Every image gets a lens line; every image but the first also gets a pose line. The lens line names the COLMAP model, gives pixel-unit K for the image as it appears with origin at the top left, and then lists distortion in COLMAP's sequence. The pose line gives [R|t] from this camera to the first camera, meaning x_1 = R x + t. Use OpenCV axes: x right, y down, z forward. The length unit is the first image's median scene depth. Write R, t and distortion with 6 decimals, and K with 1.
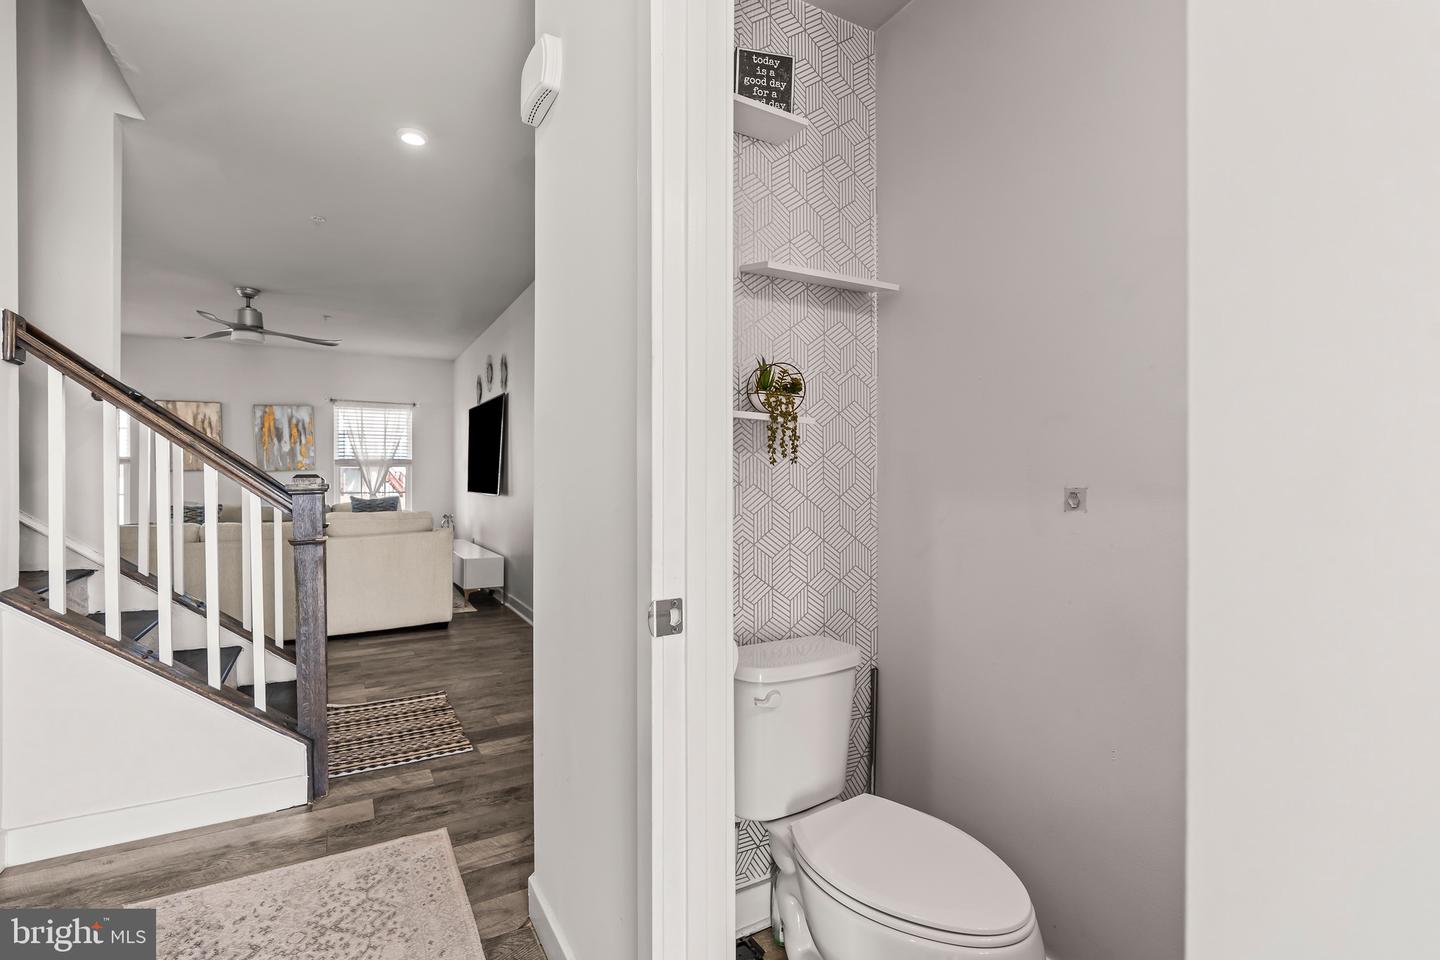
lens RADIAL K [[658.7, 0, 720.0], [0, 658.7, 476.8], [0, 0, 1]] dist [-0.001811, -0.000485]
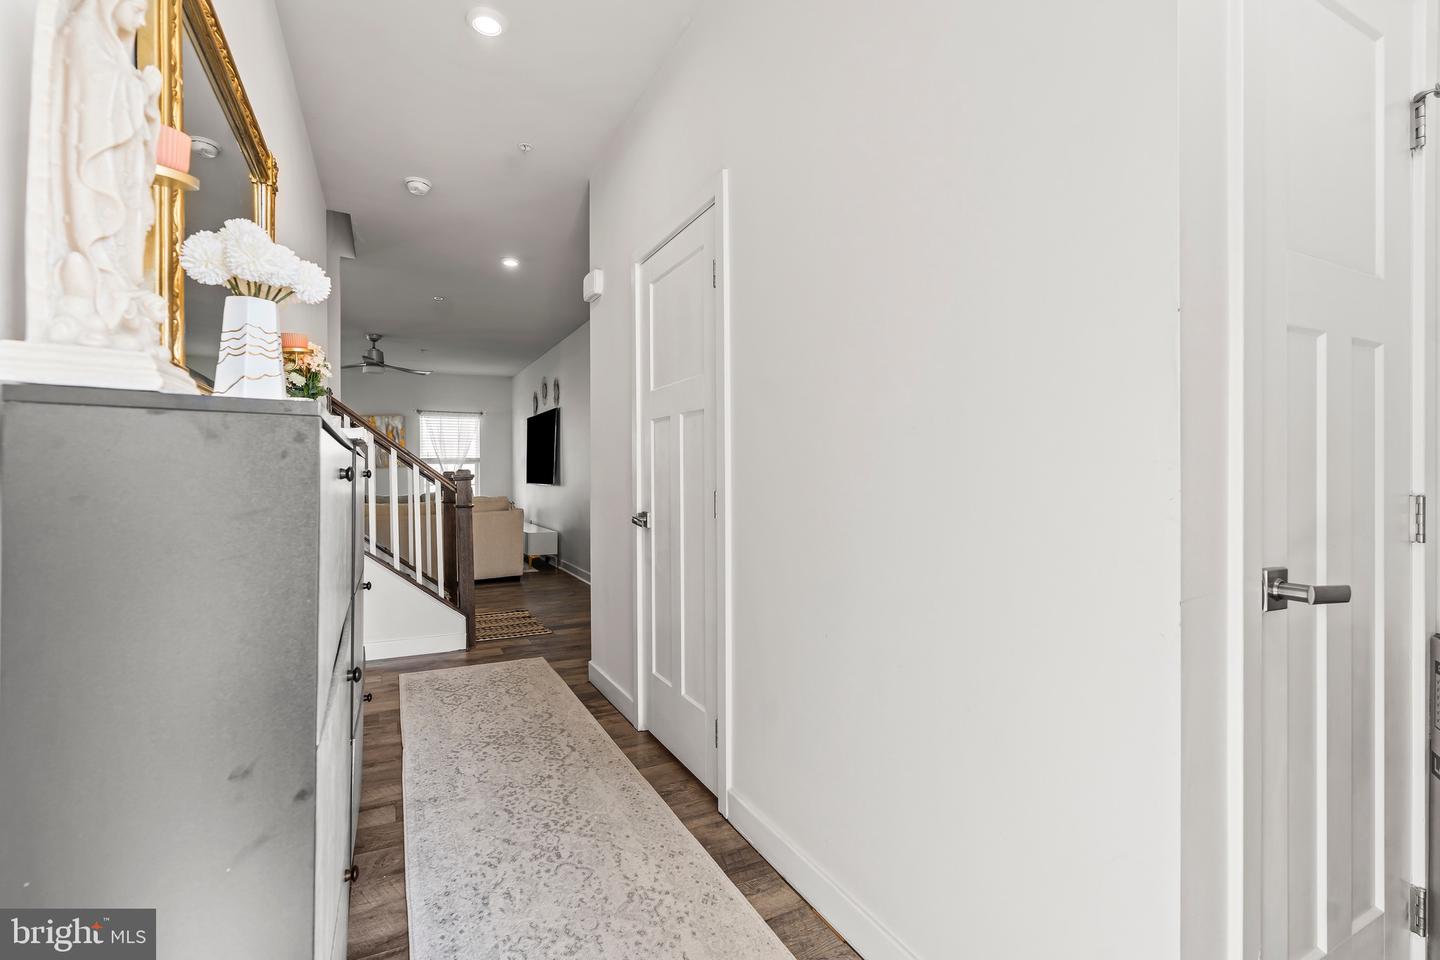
lens RADIAL K [[658.7, 0, 719.4], [0, 658.7, 477.6], [0, 0, 1]] dist [-0.001811, -0.000485]
pose [[0.998576, -0.003242, -0.053247, 0.064697], [0.003740, 0.999950, 0.009263, 0.001707], [0.053215, -0.009449, 0.998538, -0.289928]]
